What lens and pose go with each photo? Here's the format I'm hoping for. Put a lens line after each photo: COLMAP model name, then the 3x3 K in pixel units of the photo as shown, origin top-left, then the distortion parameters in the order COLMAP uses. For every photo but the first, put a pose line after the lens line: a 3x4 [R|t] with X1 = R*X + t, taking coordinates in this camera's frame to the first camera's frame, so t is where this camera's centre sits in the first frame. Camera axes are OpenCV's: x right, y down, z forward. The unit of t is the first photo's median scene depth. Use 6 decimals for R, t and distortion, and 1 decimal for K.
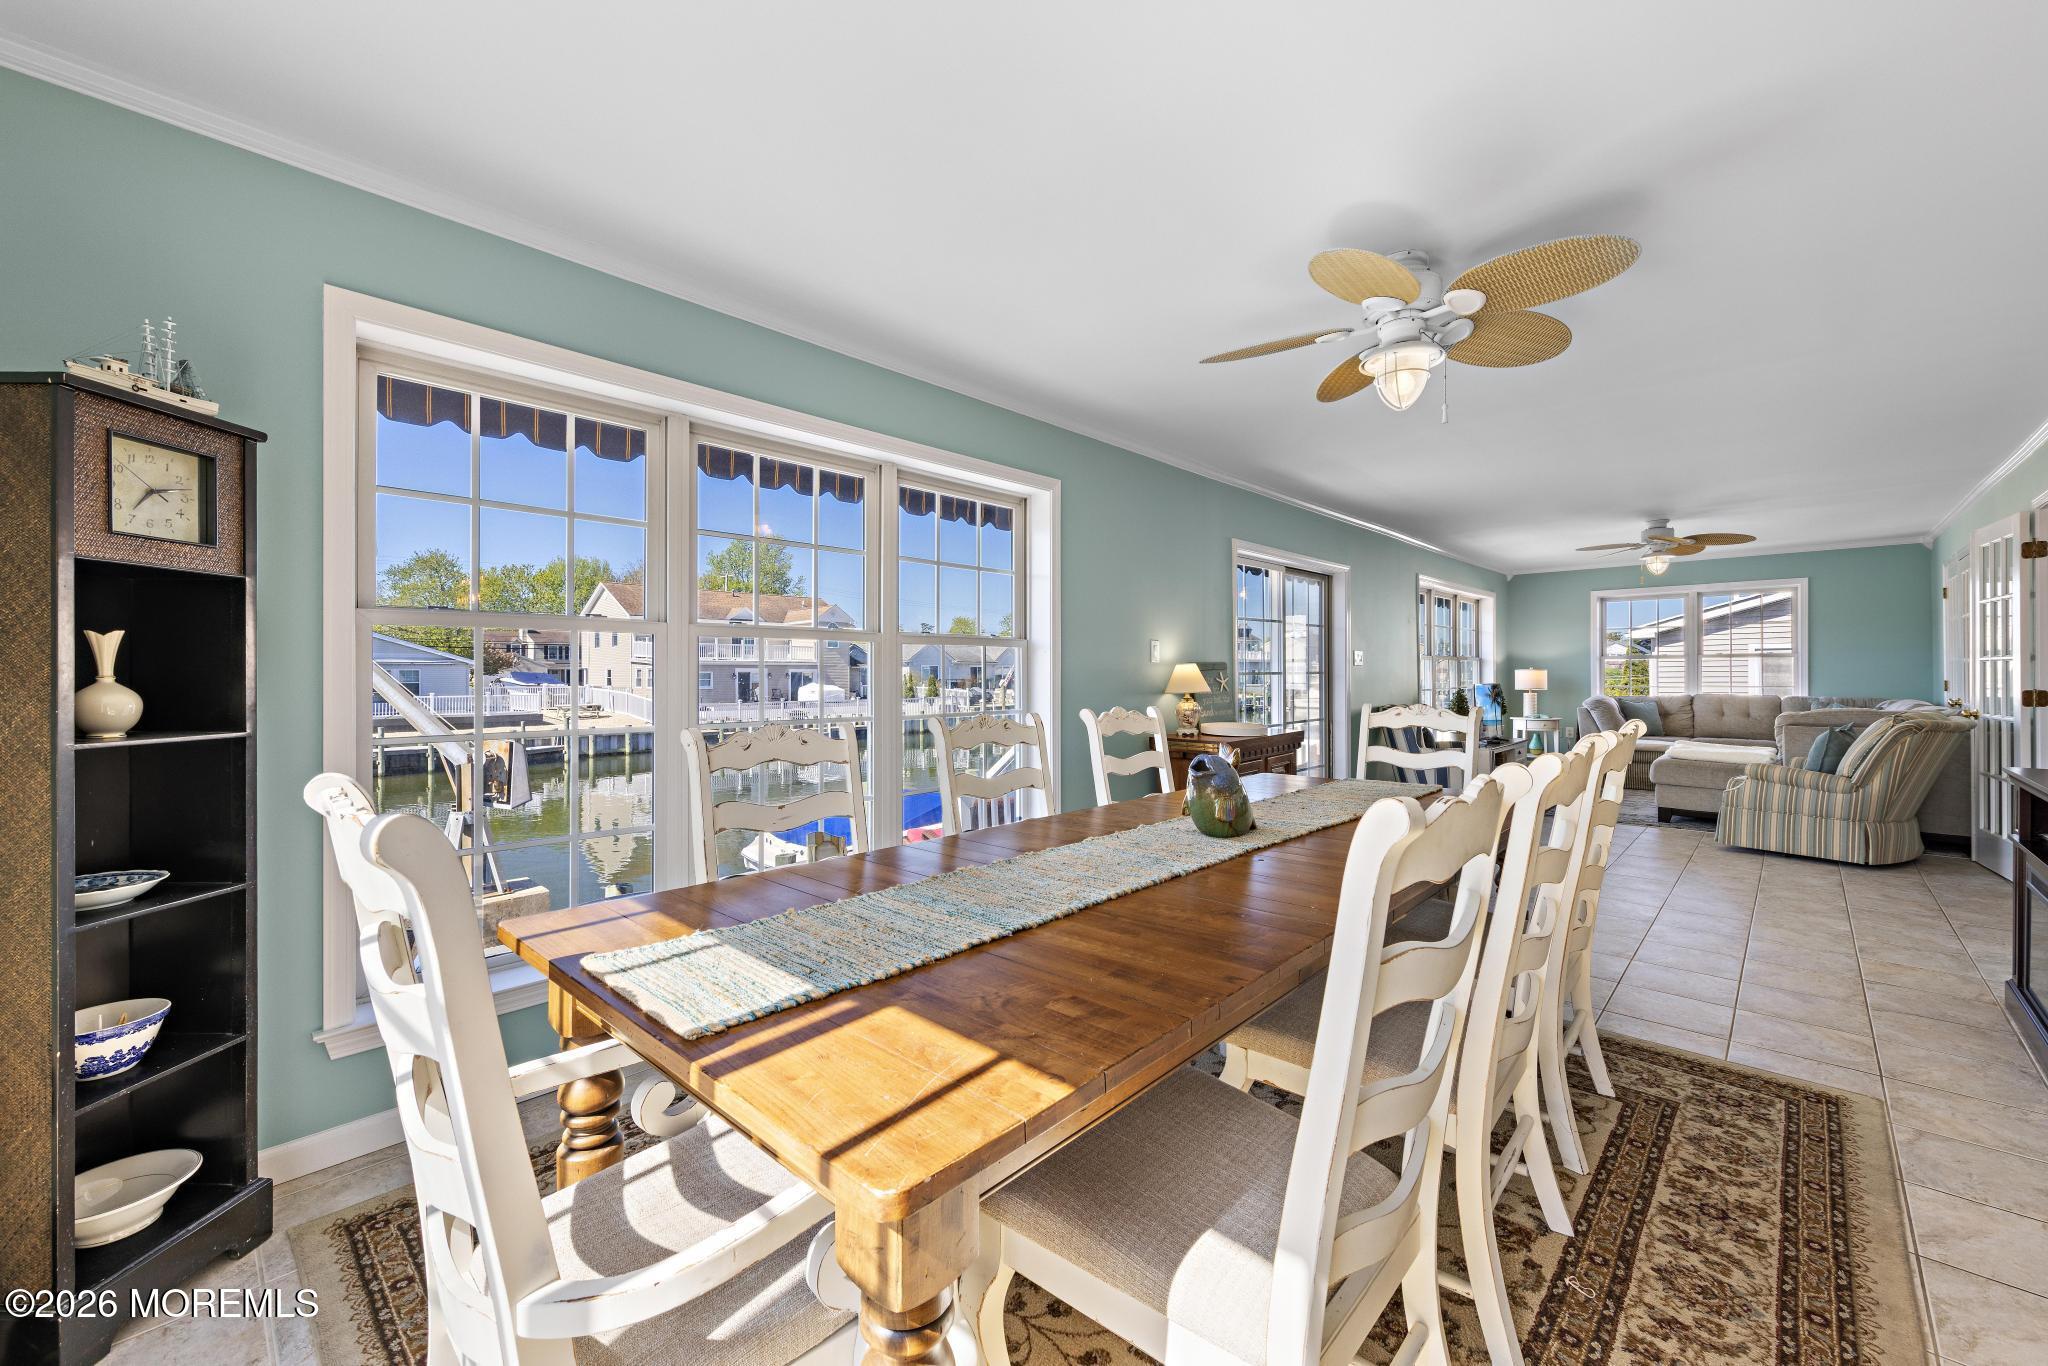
lens RADIAL K [[808.9, 0, 1022.7], [0, 808.9, 673.7], [0, 0, 1]] dist [0.007151, -0.000038]
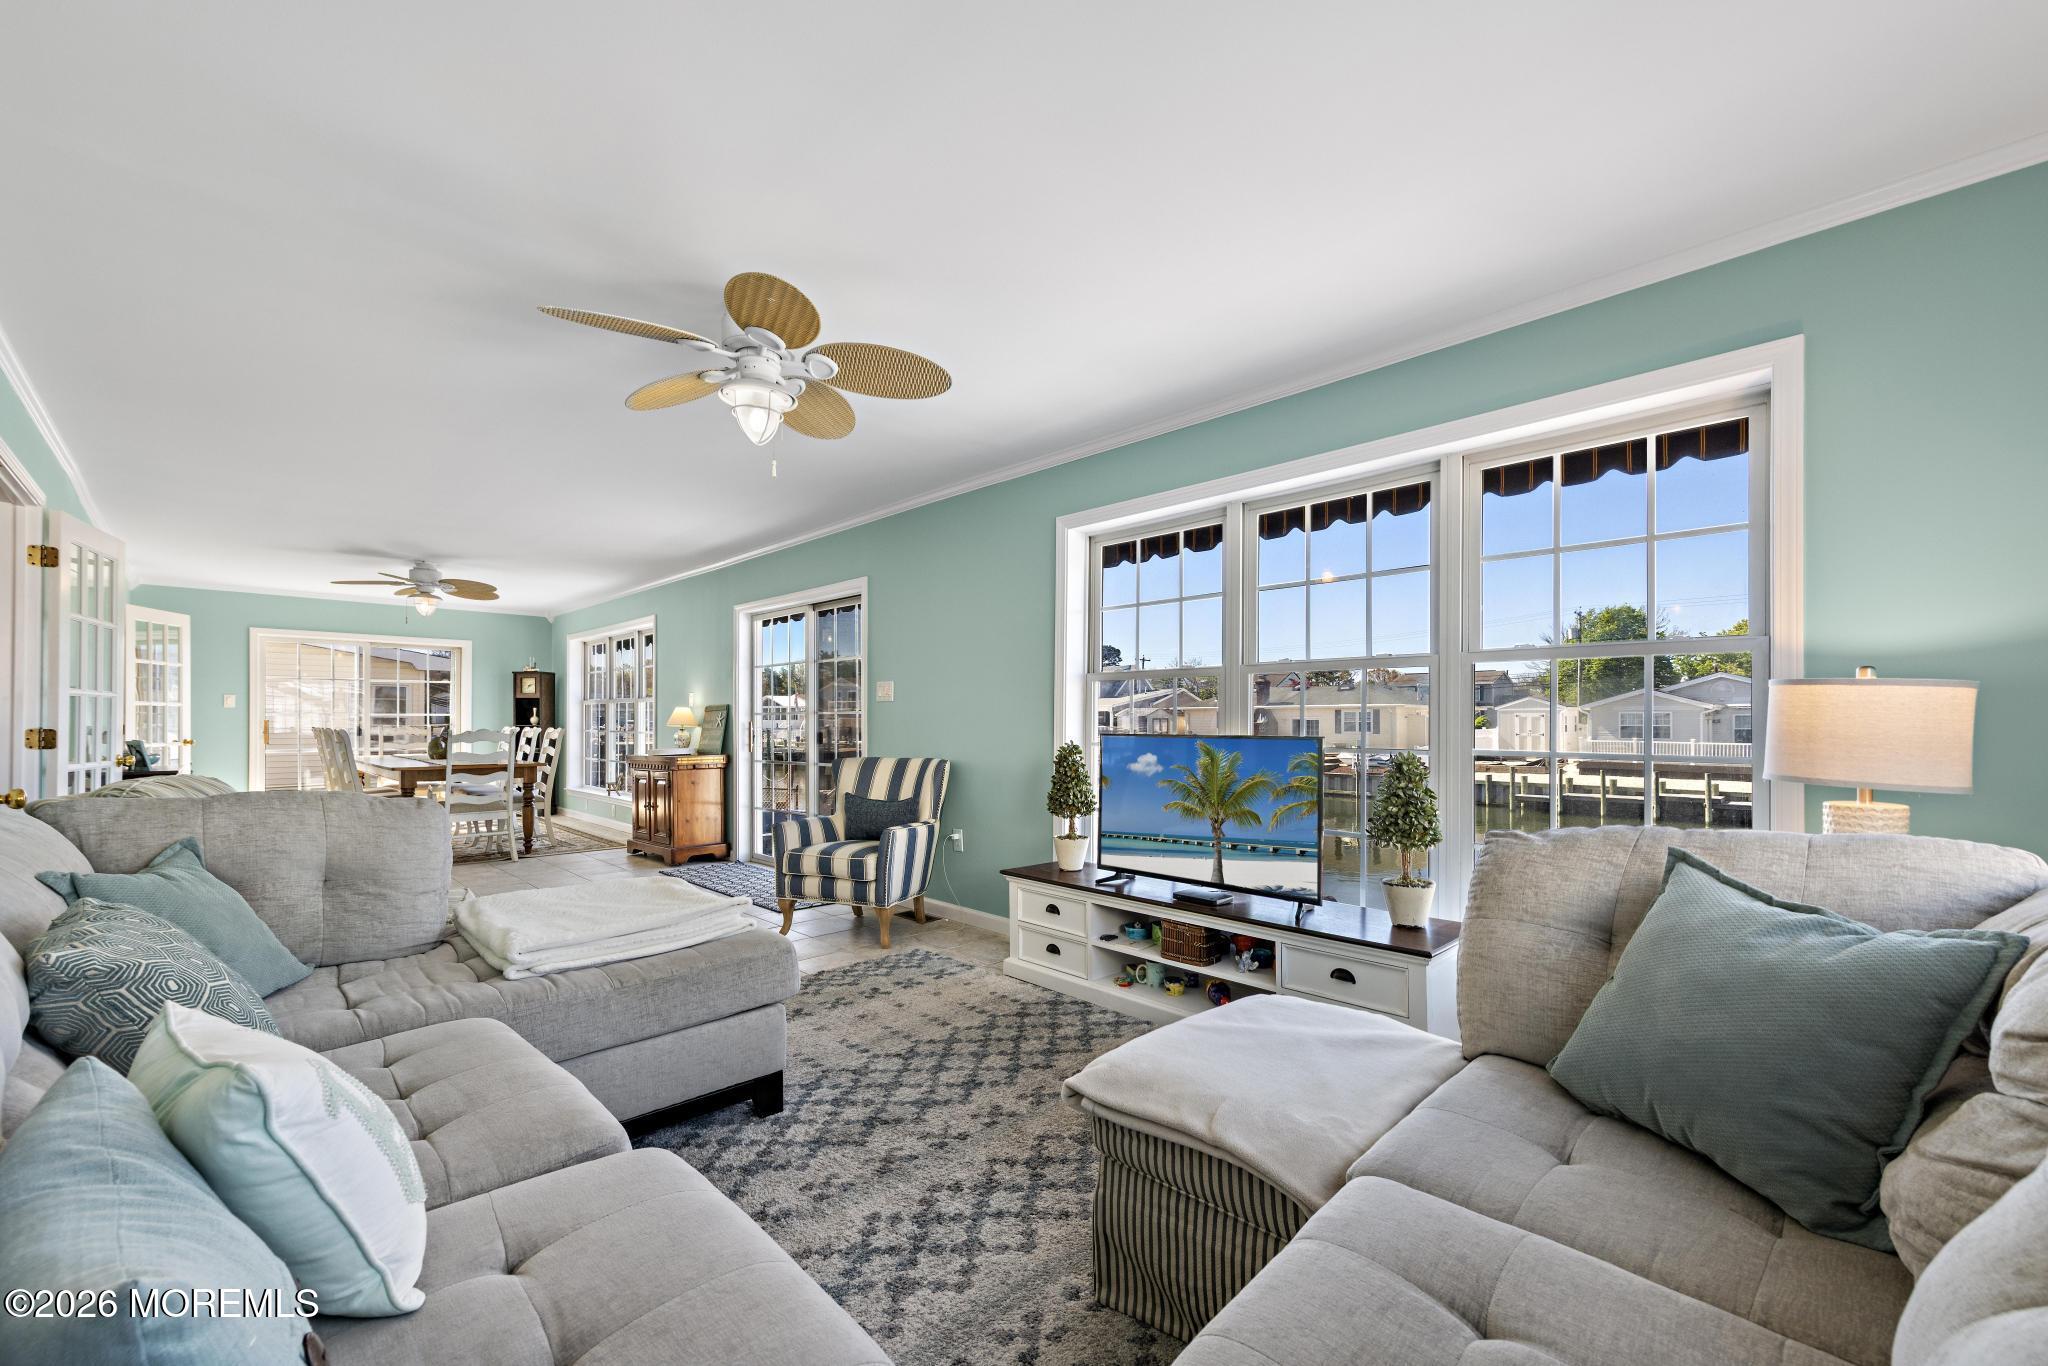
lens RADIAL K [[806.2, 0, 1014.2], [0, 806.2, 730.0], [0, 0, 1]] dist [-0.000997, 0.000010]
pose [[-0.038795, 0.003611, -0.999241, 0.834250], [-0.000795, 0.999993, 0.003645, 0.008808], [0.999247, 0.000935, -0.038792, 0.823699]]
